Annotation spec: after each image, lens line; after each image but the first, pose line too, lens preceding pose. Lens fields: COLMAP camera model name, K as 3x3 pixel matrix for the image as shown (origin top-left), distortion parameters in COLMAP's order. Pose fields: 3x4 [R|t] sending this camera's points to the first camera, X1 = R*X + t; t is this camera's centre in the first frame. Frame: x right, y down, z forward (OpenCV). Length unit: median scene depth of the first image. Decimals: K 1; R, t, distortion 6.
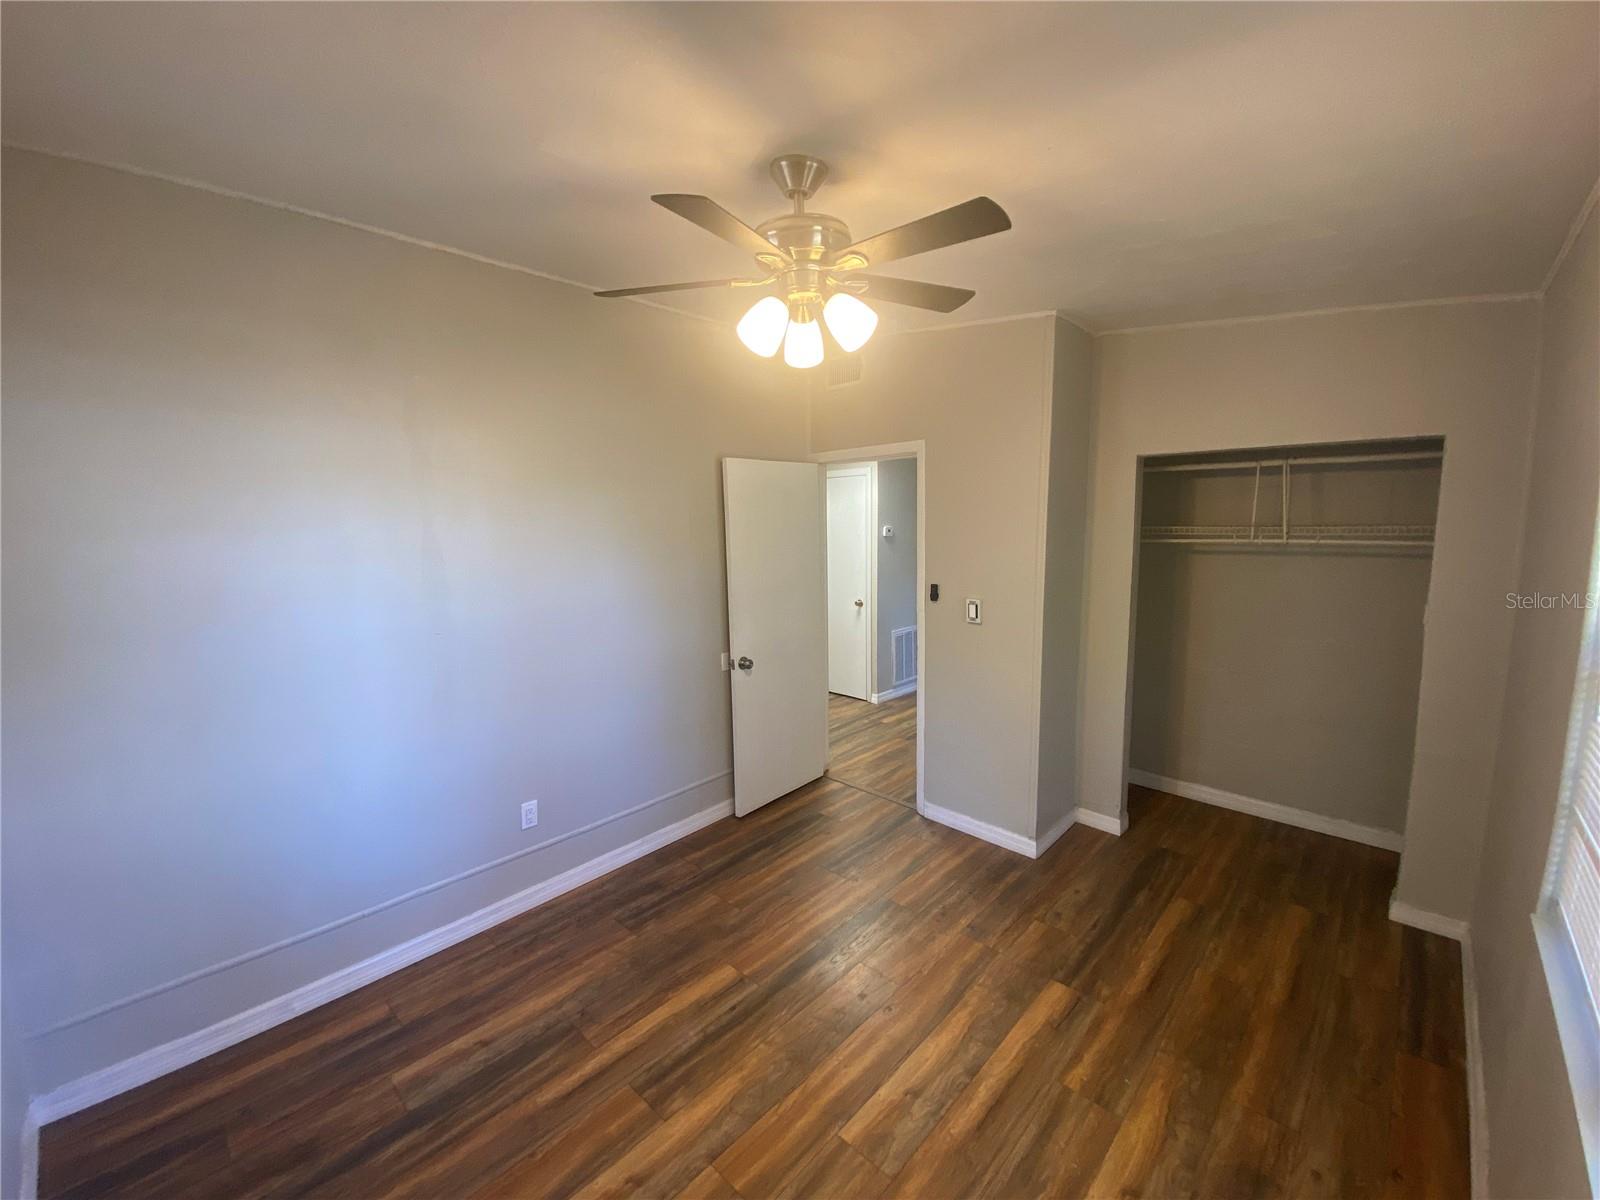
lens RADIAL K [[649.2, 0, 801.6], [0, 649.2, 600.1], [0, 0, 1]] dist [0.033160, -0.029859]
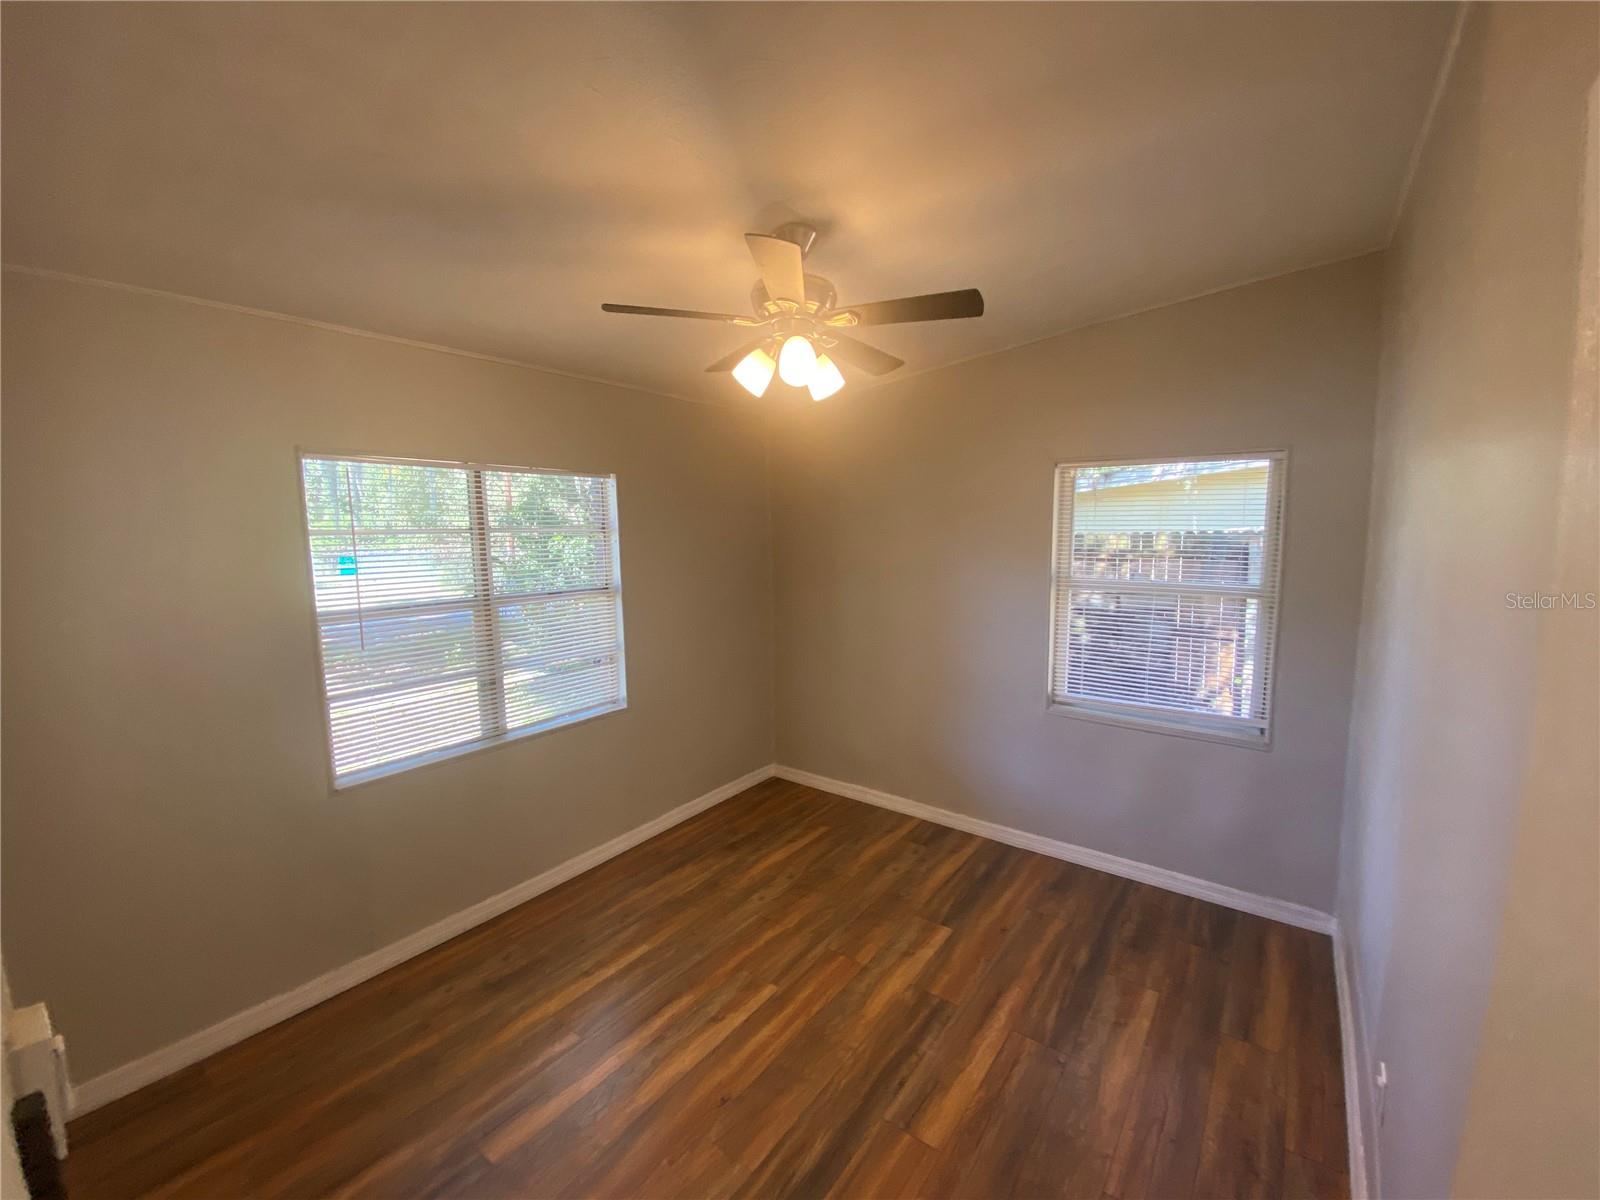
lens RADIAL K [[649.2, 0, 801.6], [0, 649.2, 600.1], [0, 0, 1]] dist [0.033160, -0.029859]
pose [[-0.993134, 0.039449, -0.110132, 0.113074], [0.011697, 0.970195, 0.242043, -0.253685], [0.116398, 0.239093, -0.963995, 1.897945]]
